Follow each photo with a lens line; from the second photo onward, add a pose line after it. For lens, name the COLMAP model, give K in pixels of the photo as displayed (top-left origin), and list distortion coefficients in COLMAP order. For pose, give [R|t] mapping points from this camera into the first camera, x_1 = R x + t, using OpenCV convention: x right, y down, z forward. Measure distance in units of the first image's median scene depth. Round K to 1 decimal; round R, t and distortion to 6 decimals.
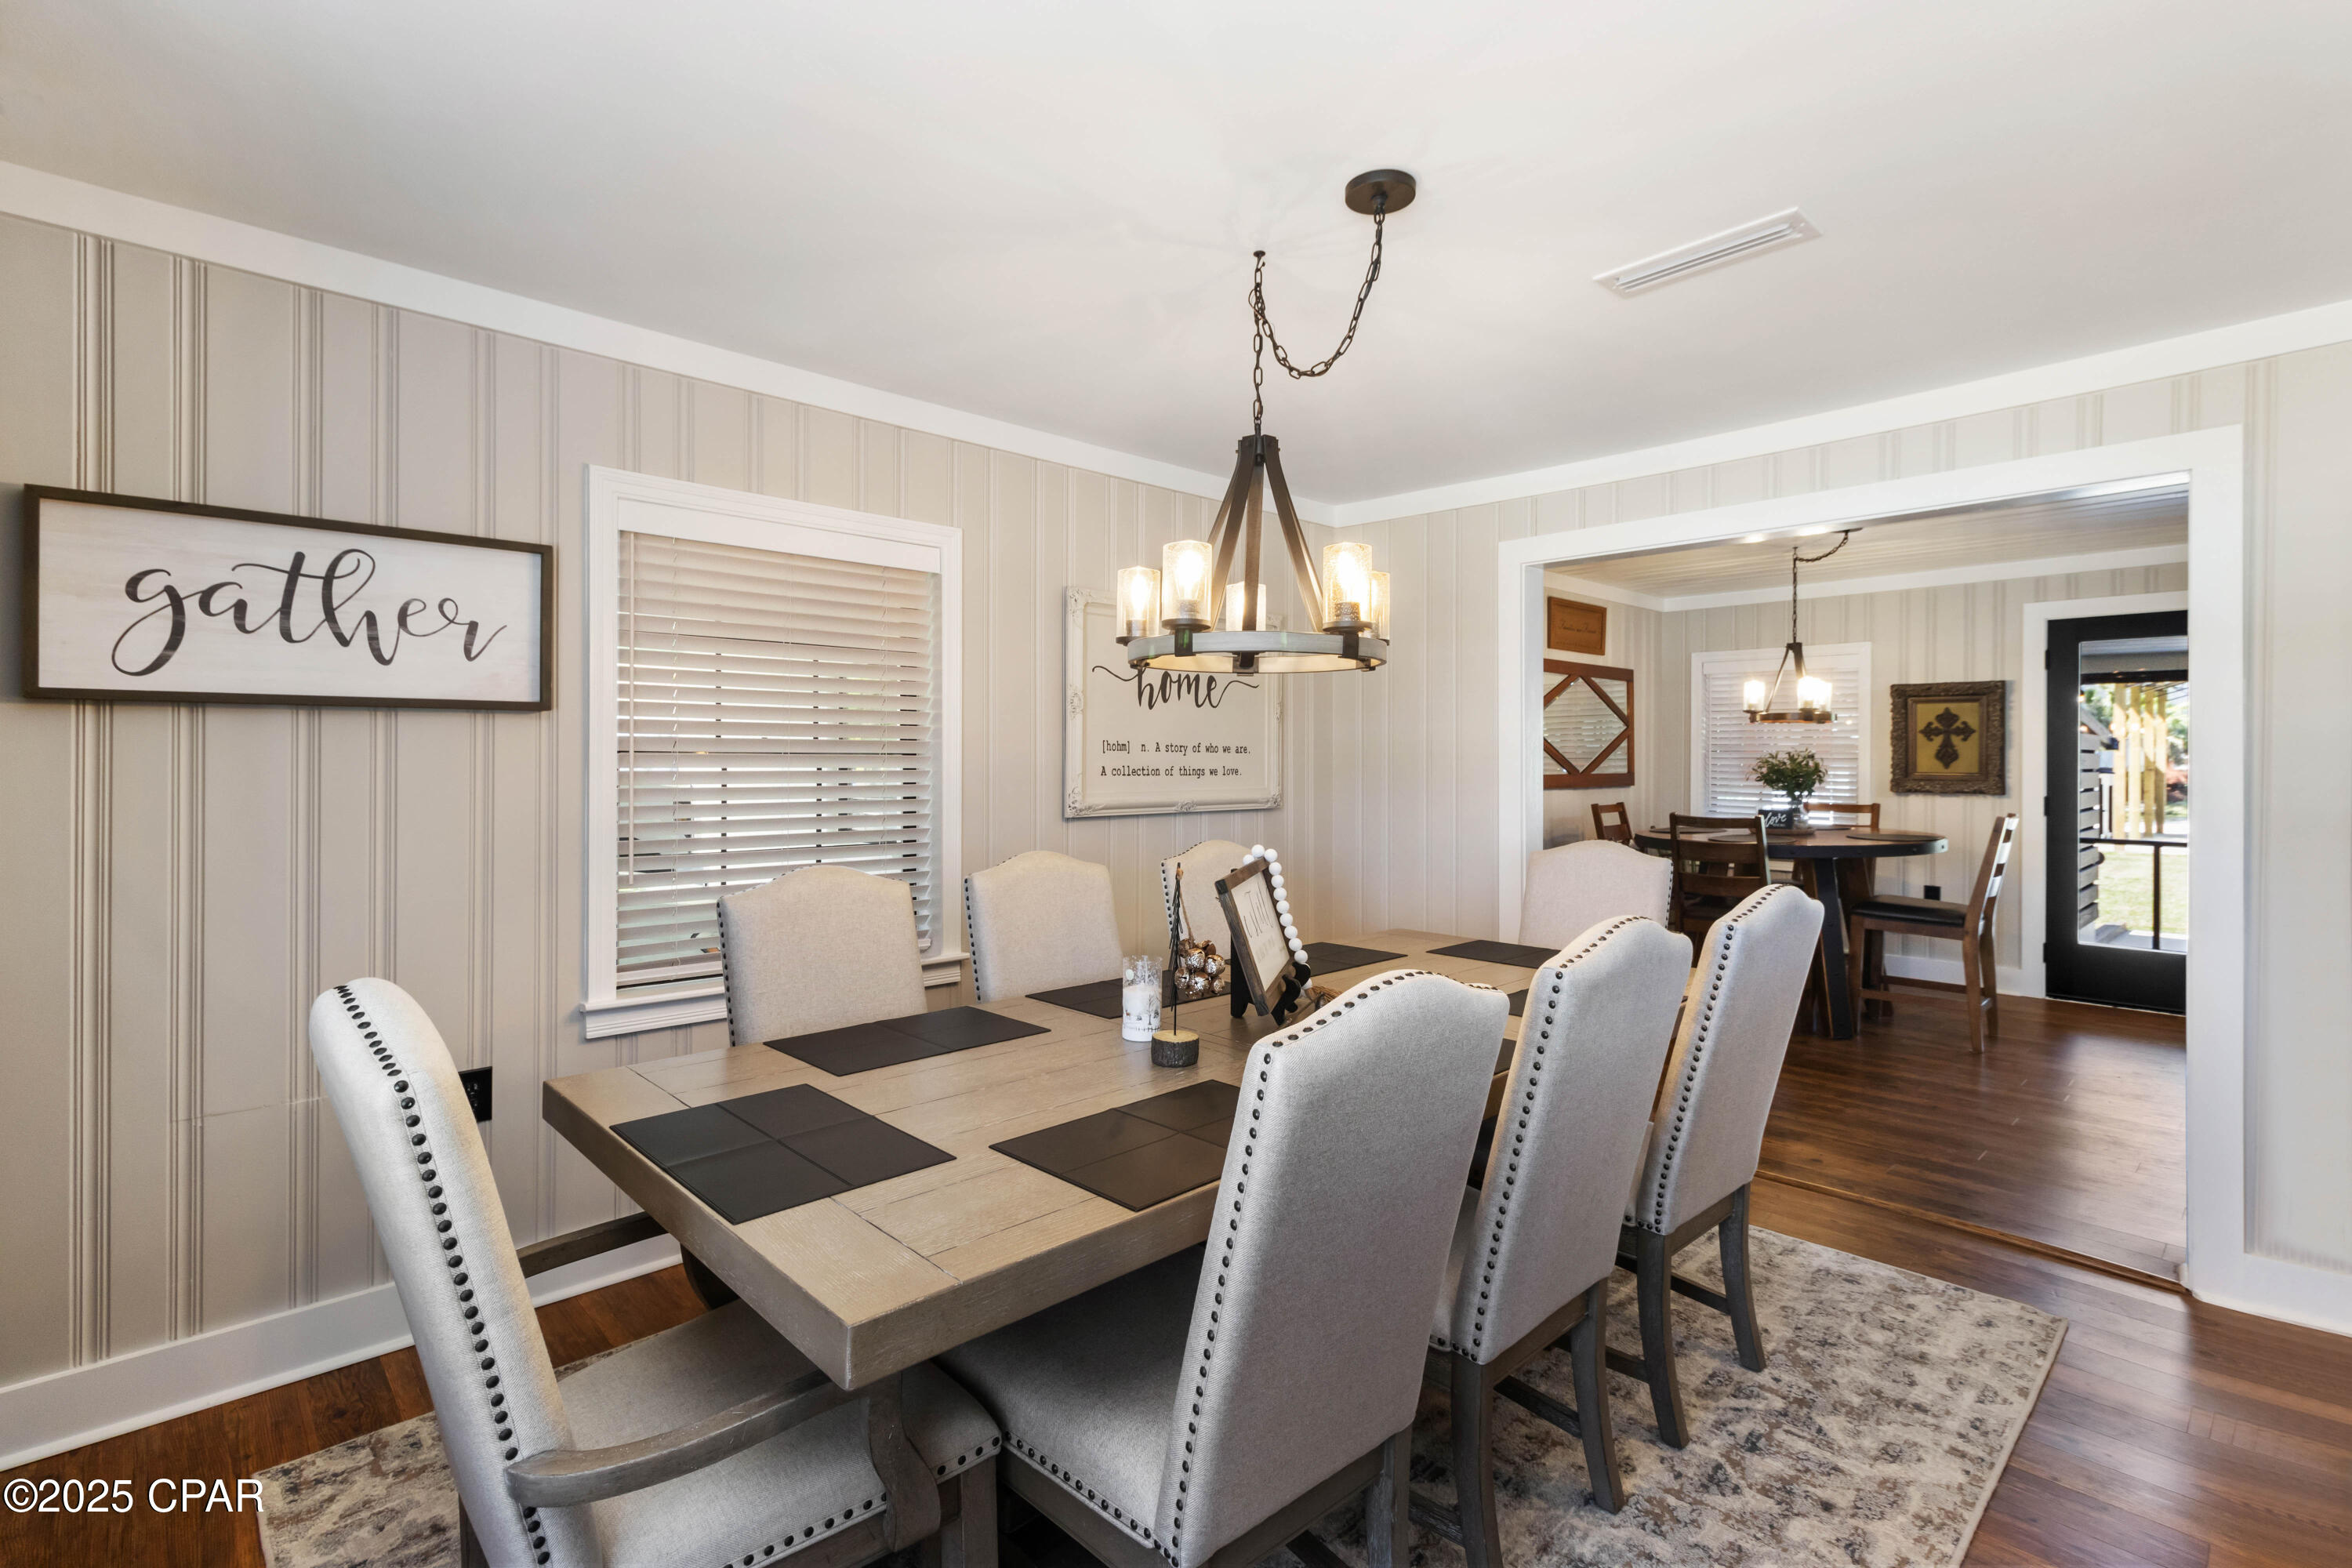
lens RADIAL K [[1099.7, 0, 1176.6], [0, 1099.7, 765.6], [0, 0, 1]] dist [0.017390, 0.000207]
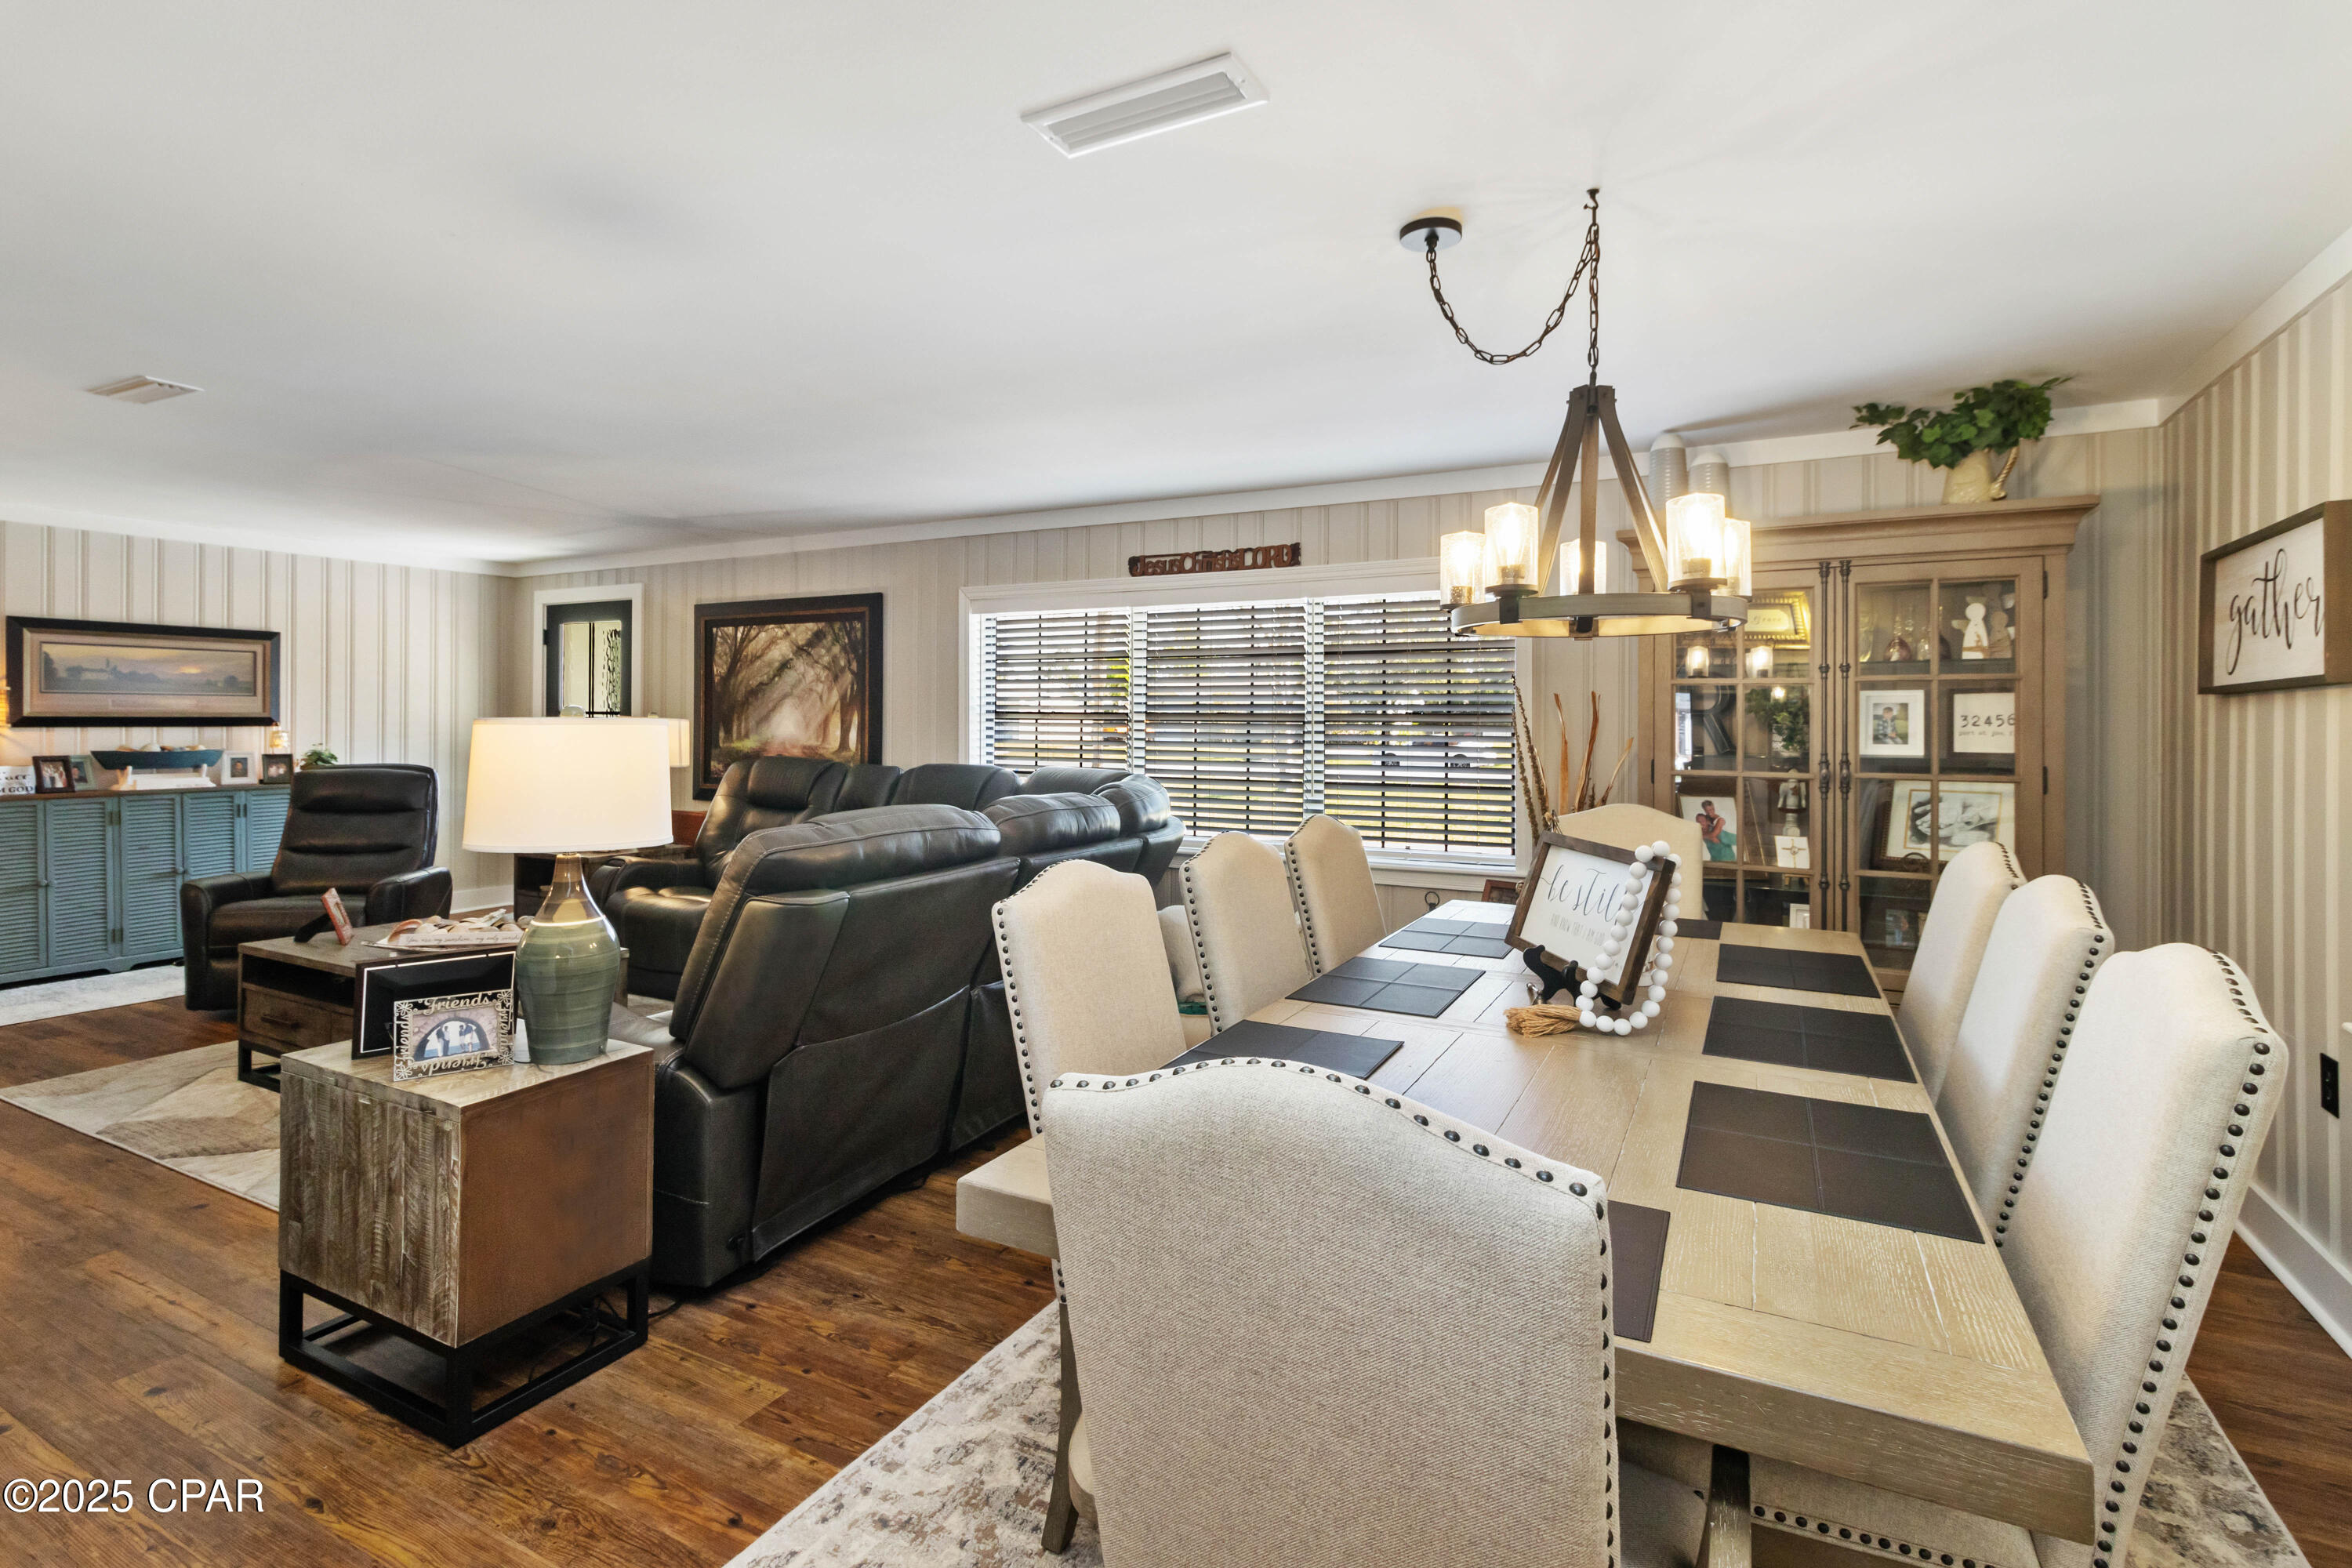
lens RADIAL K [[1120.7, 0, 1175.2], [0, 1120.7, 712.2], [0, 0, 1]] dist [0.001044, 0.000298]
pose [[-0.949129, -0.010232, -0.314722, 0.683653], [-0.009332, 0.999947, -0.004366, -0.015000], [0.314750, -0.001206, -0.949174, 1.735437]]
